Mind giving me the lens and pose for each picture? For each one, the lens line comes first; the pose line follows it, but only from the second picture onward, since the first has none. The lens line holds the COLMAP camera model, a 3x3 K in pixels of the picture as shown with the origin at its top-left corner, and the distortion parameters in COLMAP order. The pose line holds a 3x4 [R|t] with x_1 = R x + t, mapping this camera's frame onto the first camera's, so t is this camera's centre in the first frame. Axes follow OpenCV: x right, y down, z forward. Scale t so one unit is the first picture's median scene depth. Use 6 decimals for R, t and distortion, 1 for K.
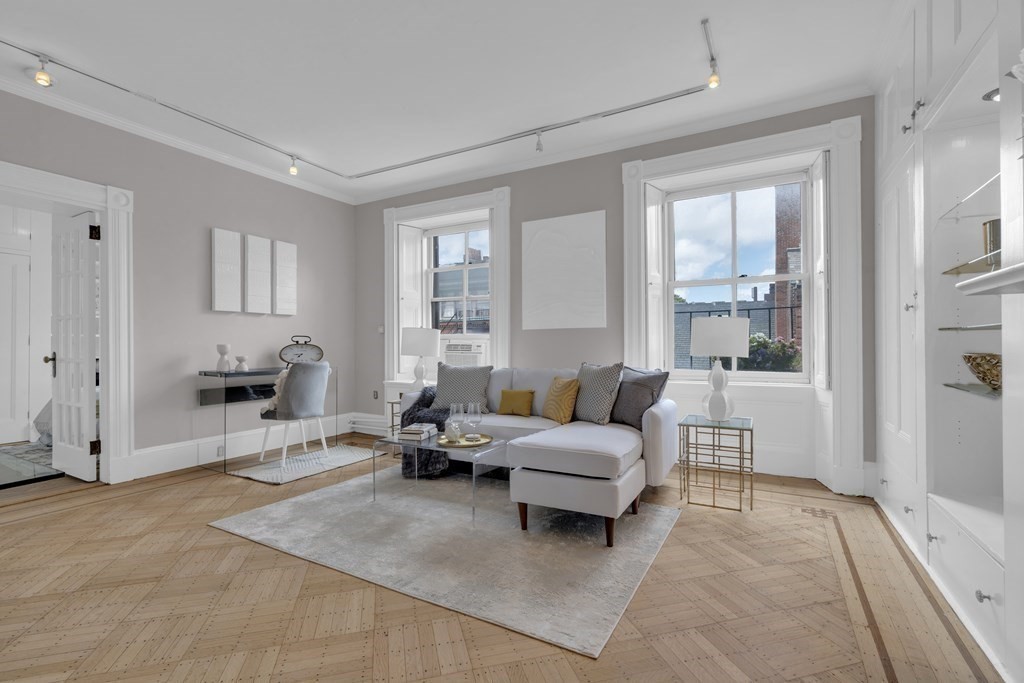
lens RADIAL K [[463.2, 0, 512.0], [0, 463.2, 341.5], [0, 0, 1]] dist [0.001418, 0.000619]
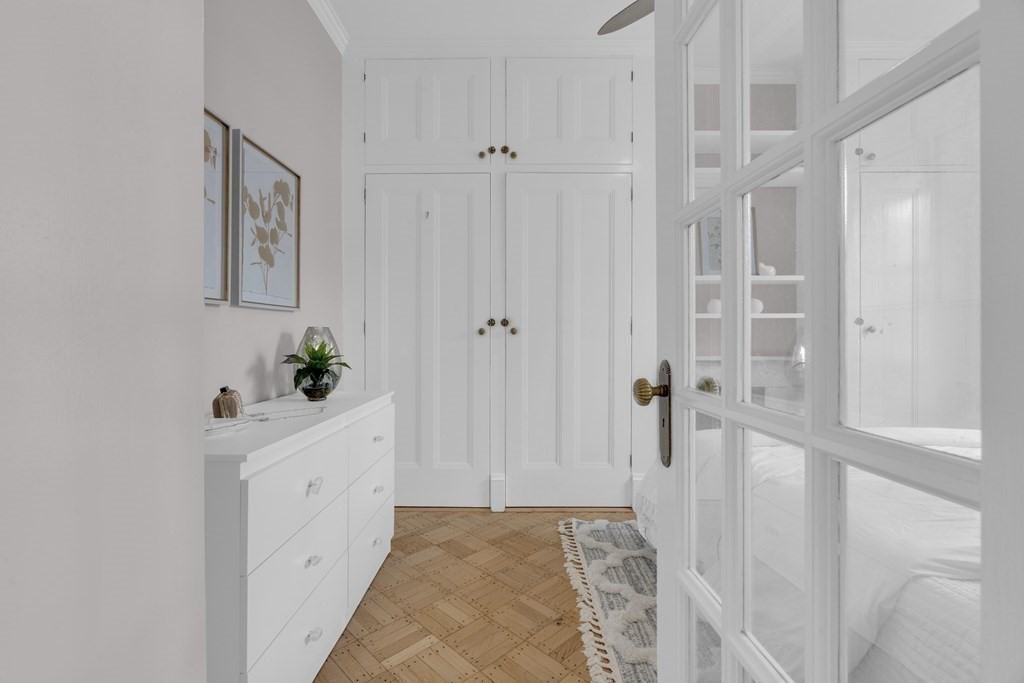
lens RADIAL K [[463.2, 0, 512.0], [0, 463.2, 341.5], [0, 0, 1]] dist [0.001418, 0.000619]
pose [[0.455554, 0.010373, -0.890148, -0.813438], [0.007922, 0.999845, 0.015706, 0.008433], [0.890173, -0.014207, 0.455401, 0.824531]]
